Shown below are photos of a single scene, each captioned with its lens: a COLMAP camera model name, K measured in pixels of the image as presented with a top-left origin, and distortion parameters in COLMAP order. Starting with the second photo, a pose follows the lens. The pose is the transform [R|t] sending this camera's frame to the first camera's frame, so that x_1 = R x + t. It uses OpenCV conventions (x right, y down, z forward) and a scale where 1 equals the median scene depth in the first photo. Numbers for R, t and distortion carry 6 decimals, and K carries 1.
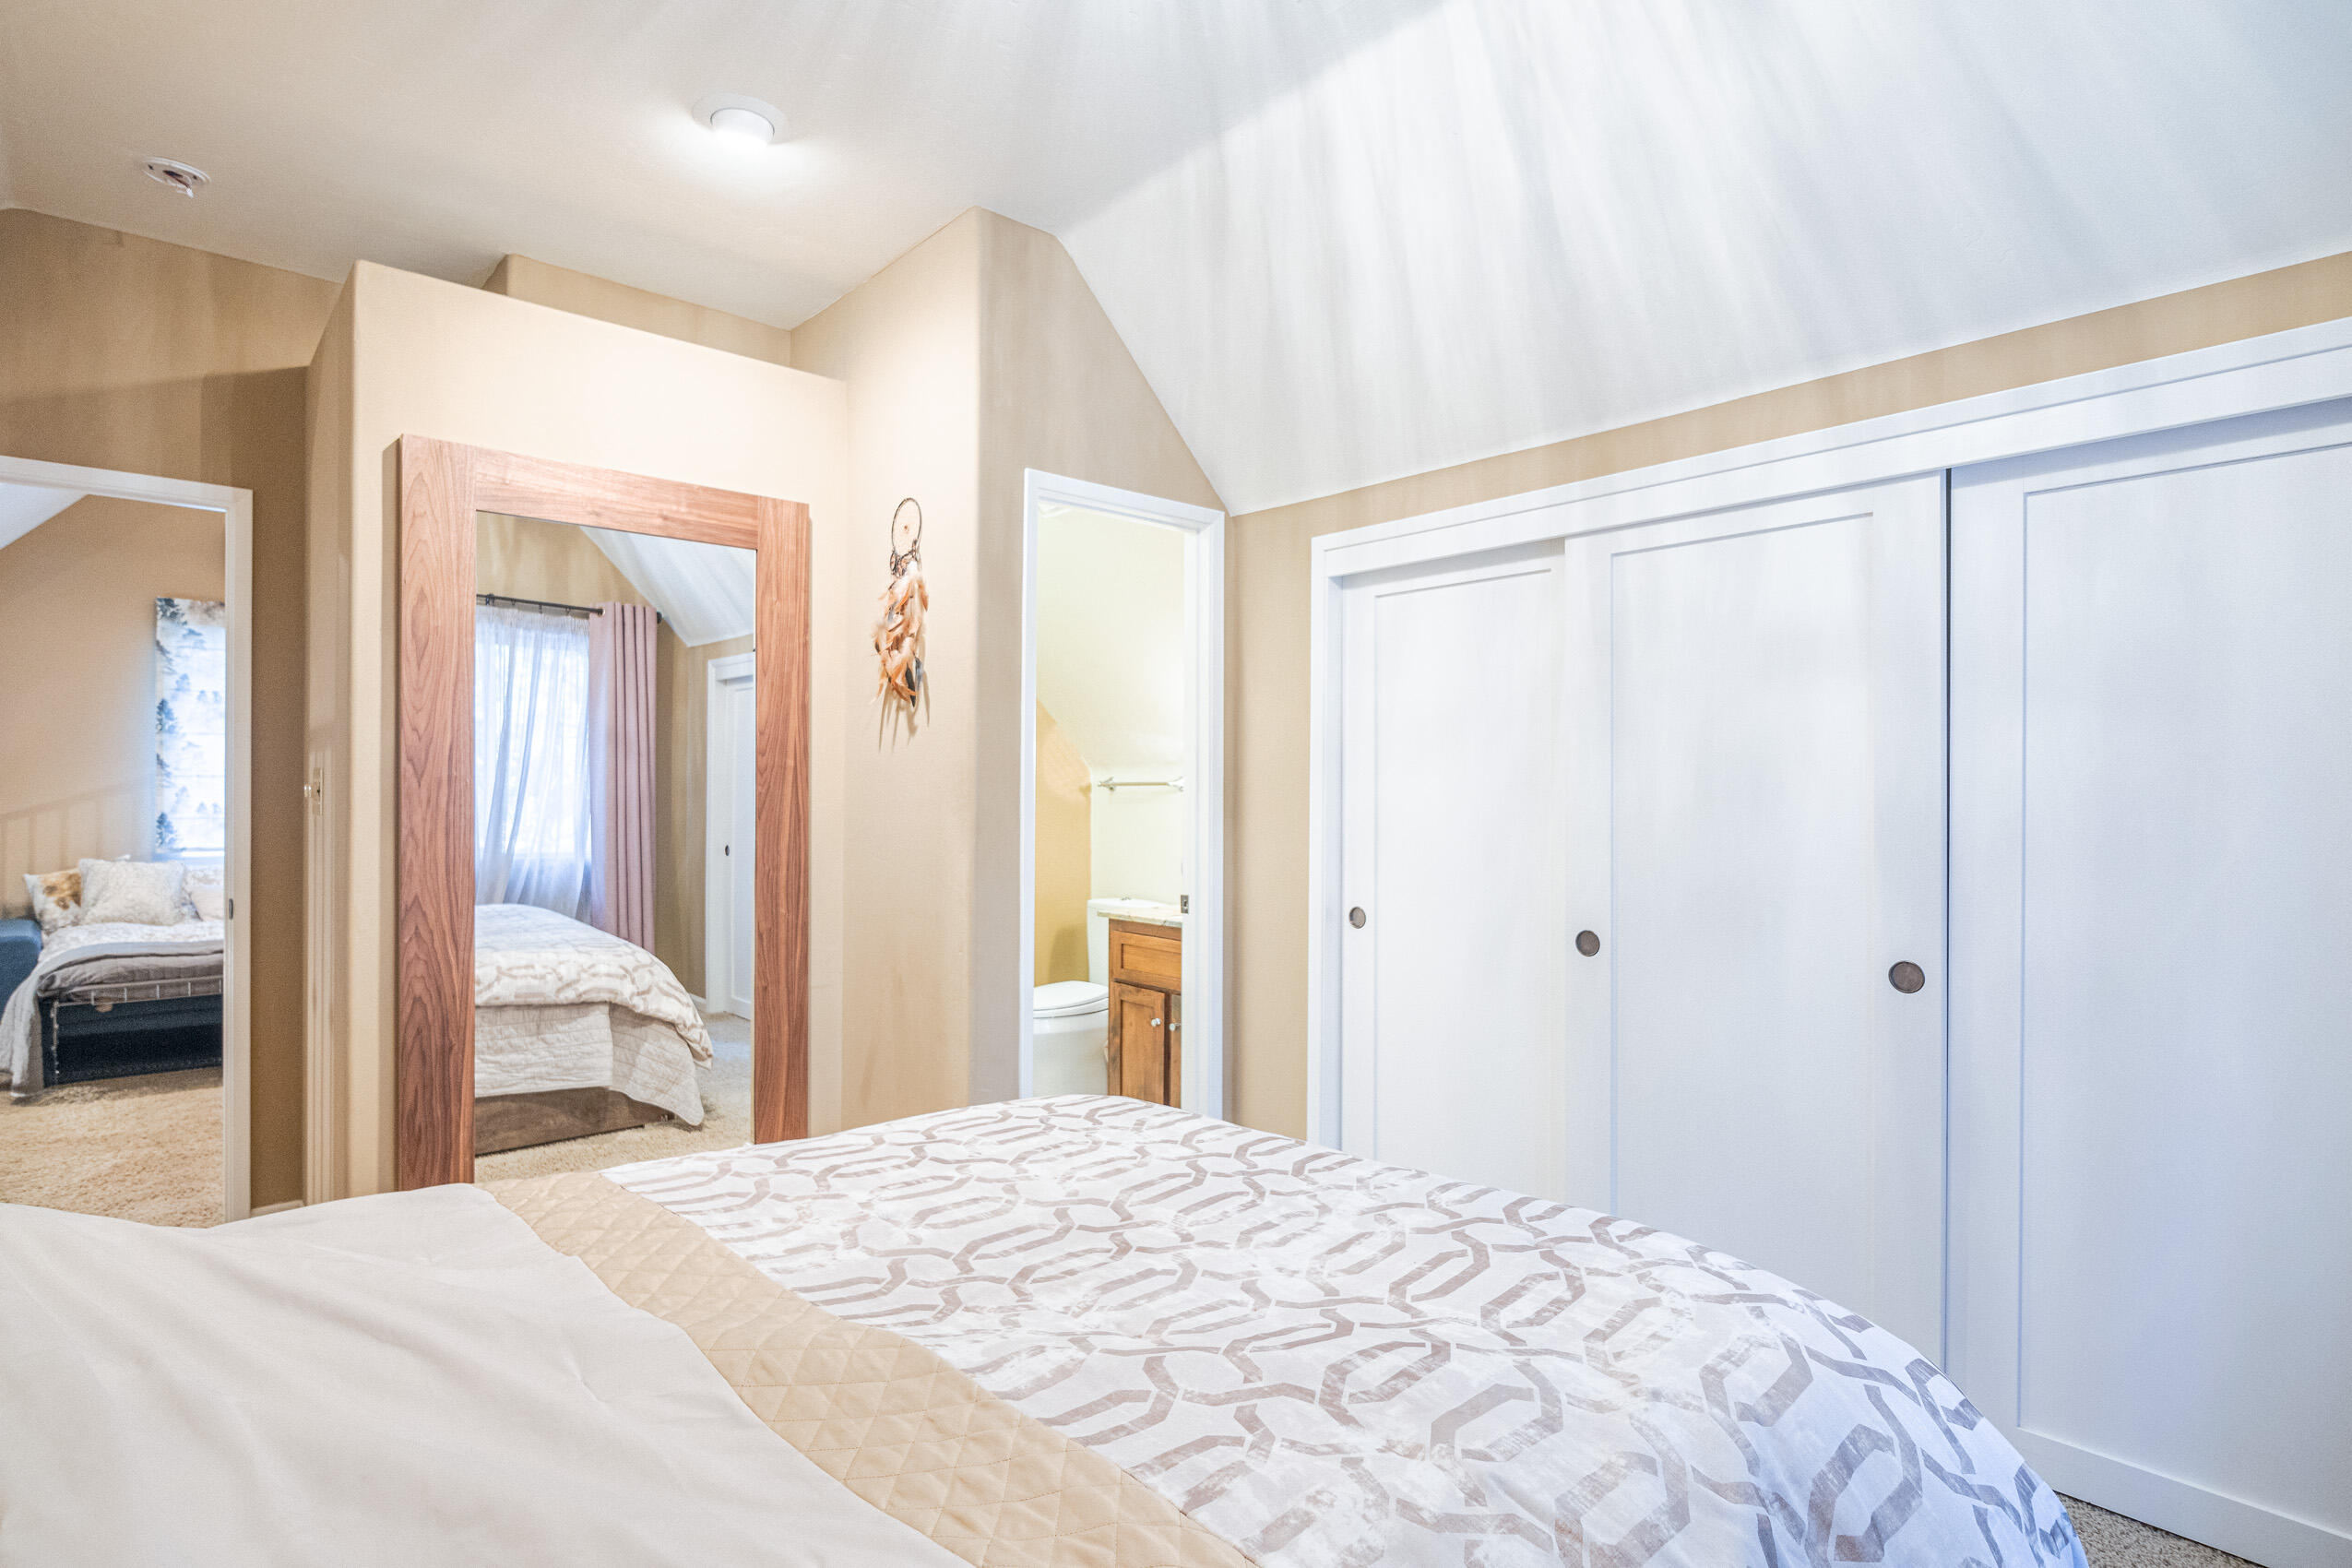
lens RADIAL K [[1202.9, 0, 1161.6], [0, 1202.9, 795.2], [0, 0, 1]] dist [-0.004098, -0.002337]
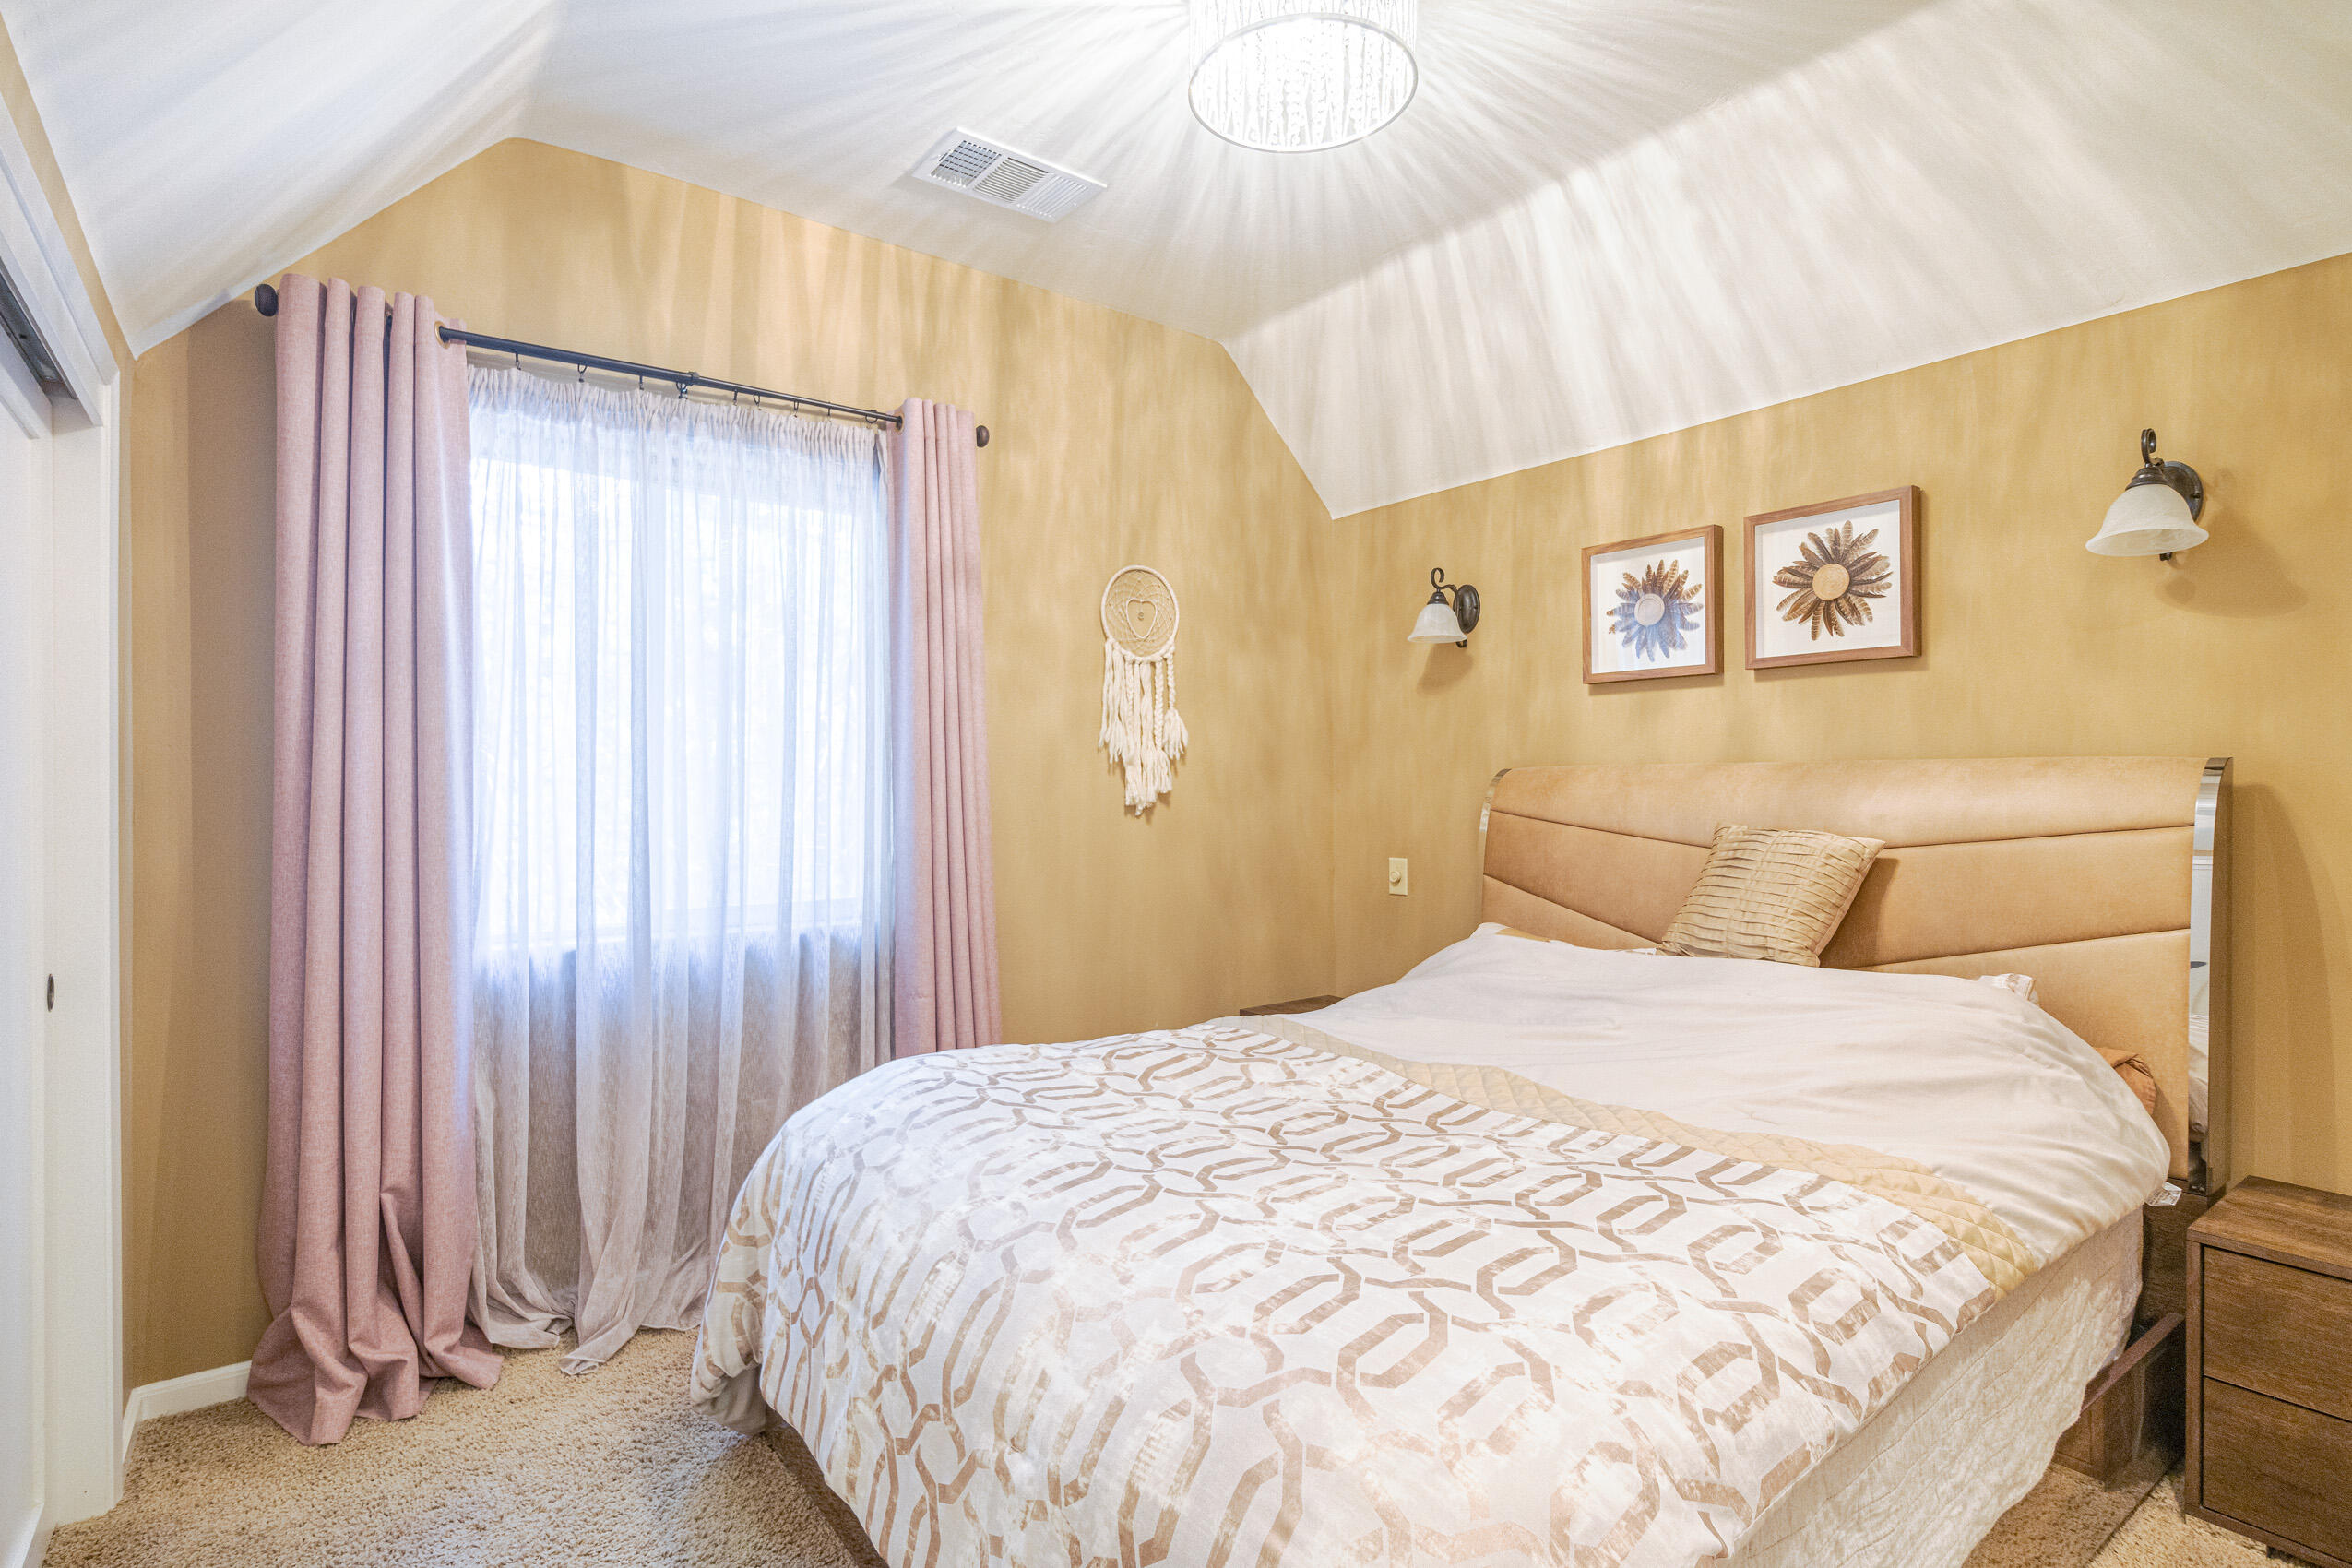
lens RADIAL K [[1202.9, 0, 1161.6], [0, 1202.9, 795.2], [0, 0, 1]] dist [-0.004098, -0.002337]
pose [[-0.997053, -0.002321, 0.076685, -0.007981], [-0.001673, 0.999962, 0.008514, 0.000747], [-0.076702, 0.008360, -0.997019, 2.078448]]
